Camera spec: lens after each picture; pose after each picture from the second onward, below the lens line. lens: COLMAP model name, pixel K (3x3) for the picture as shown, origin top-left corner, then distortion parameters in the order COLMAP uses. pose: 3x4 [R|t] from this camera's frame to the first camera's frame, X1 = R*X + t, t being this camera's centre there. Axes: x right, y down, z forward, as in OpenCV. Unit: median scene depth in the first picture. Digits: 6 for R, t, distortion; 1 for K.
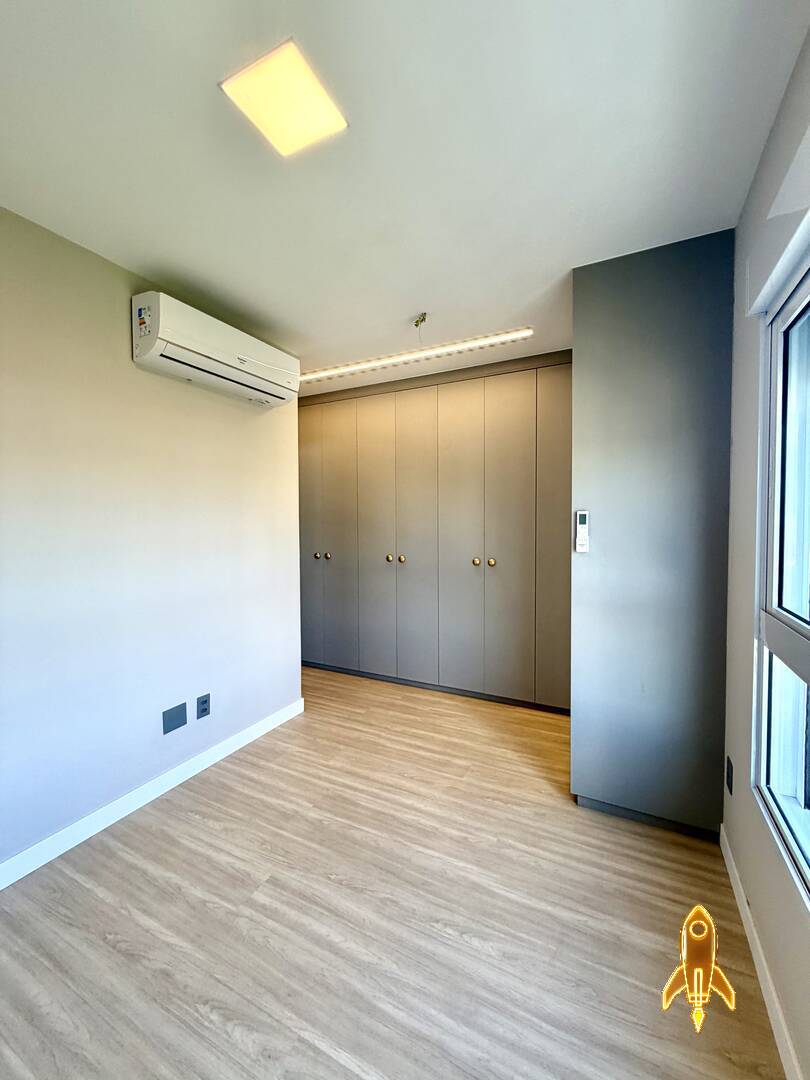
lens RADIAL K [[432.5, 0, 406.2], [0, 432.5, 538.9], [0, 0, 1]] dist [-0.000229, 0.000643]
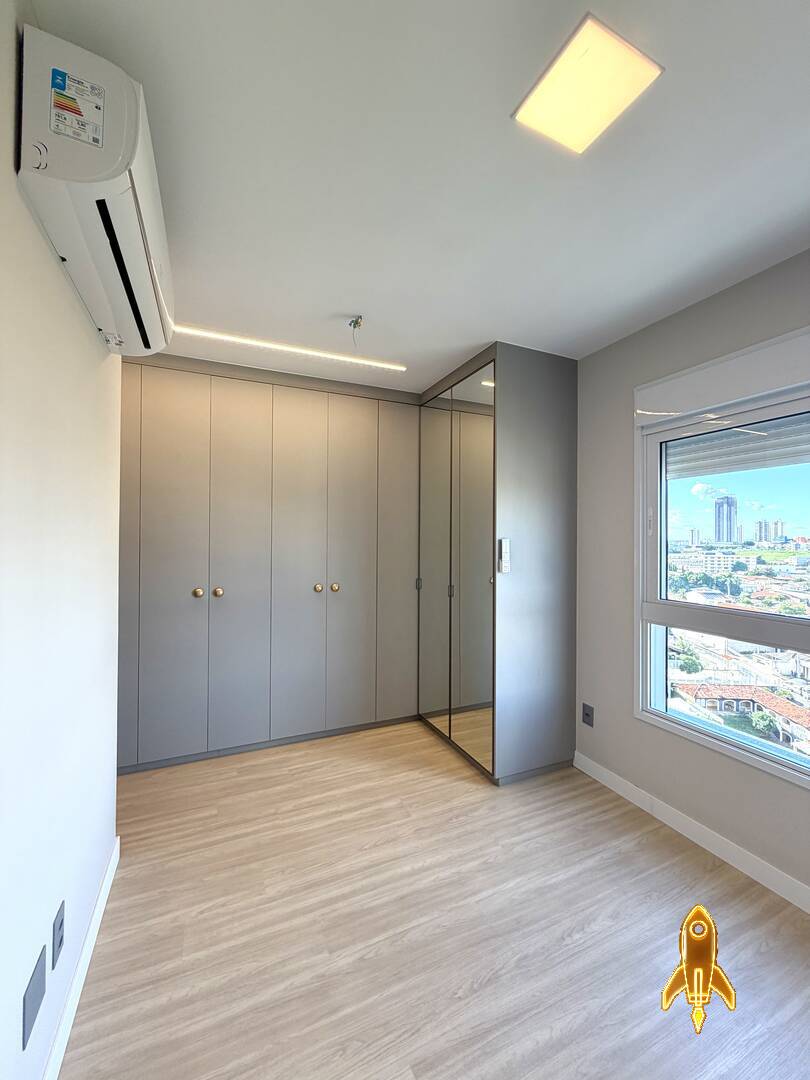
lens RADIAL K [[432.5, 0, 406.7], [0, 432.5, 538.6], [0, 0, 1]] dist [-0.000229, 0.000643]
pose [[0.622569, 0.009744, 0.782504, -0.686233], [0.020530, 0.999375, -0.028779, -0.033805], [-0.782295, 0.033982, 0.621980, 0.433207]]
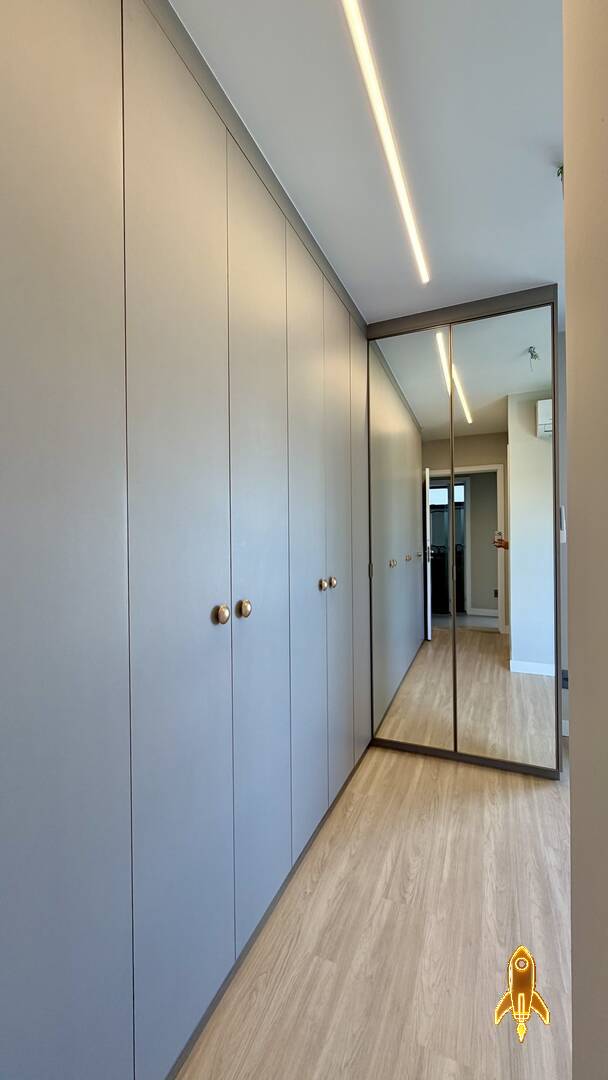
lens RADIAL K [[433.2, 0, 306.9], [0, 433.2, 536.1], [0, 0, 1]] dist [-0.000674, -0.000092]
pose [[-0.060858, 0.004642, 0.998136, -0.629675], [0.049781, 0.998759, -0.001609, -0.015503], [-0.996904, 0.049590, -0.061014, 1.637505]]
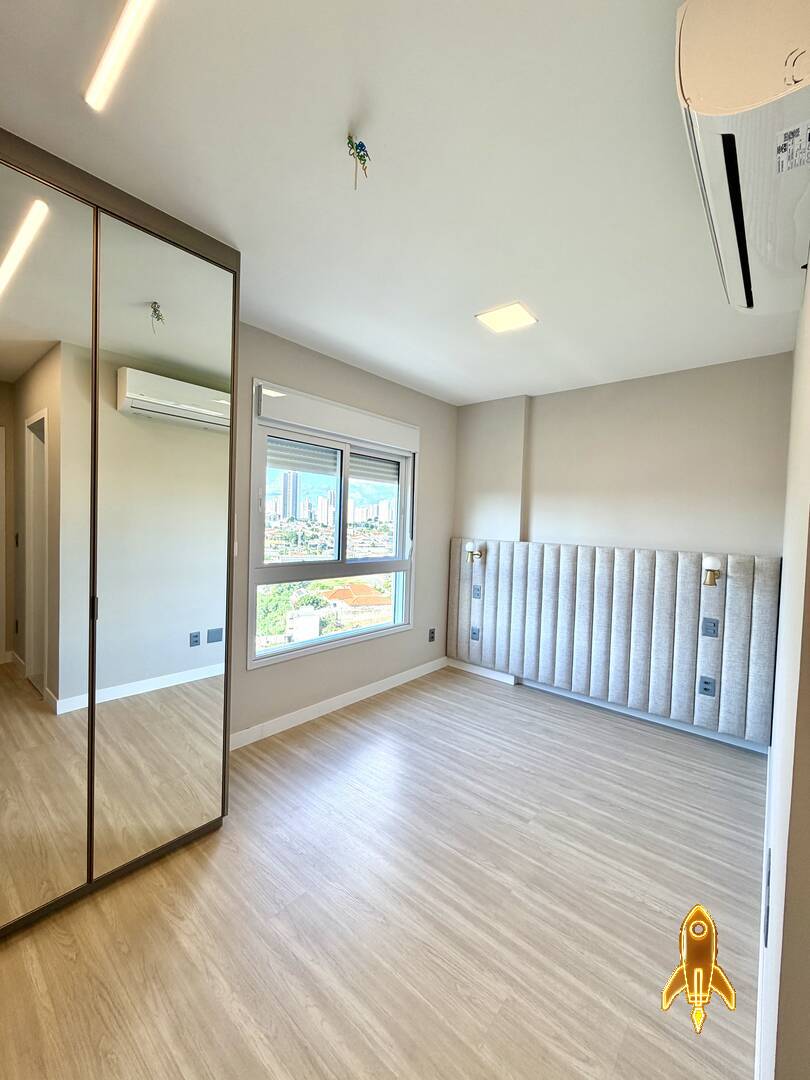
lens RADIAL K [[432.5, 0, 403.1], [0, 432.5, 537.5], [0, 0, 1]] dist [-0.000229, 0.000643]
pose [[-0.969048, -0.035308, 0.244335, -0.192309], [-0.018035, 0.997200, 0.072571, -0.083390], [-0.246213, 0.065918, -0.966972, 1.751057]]
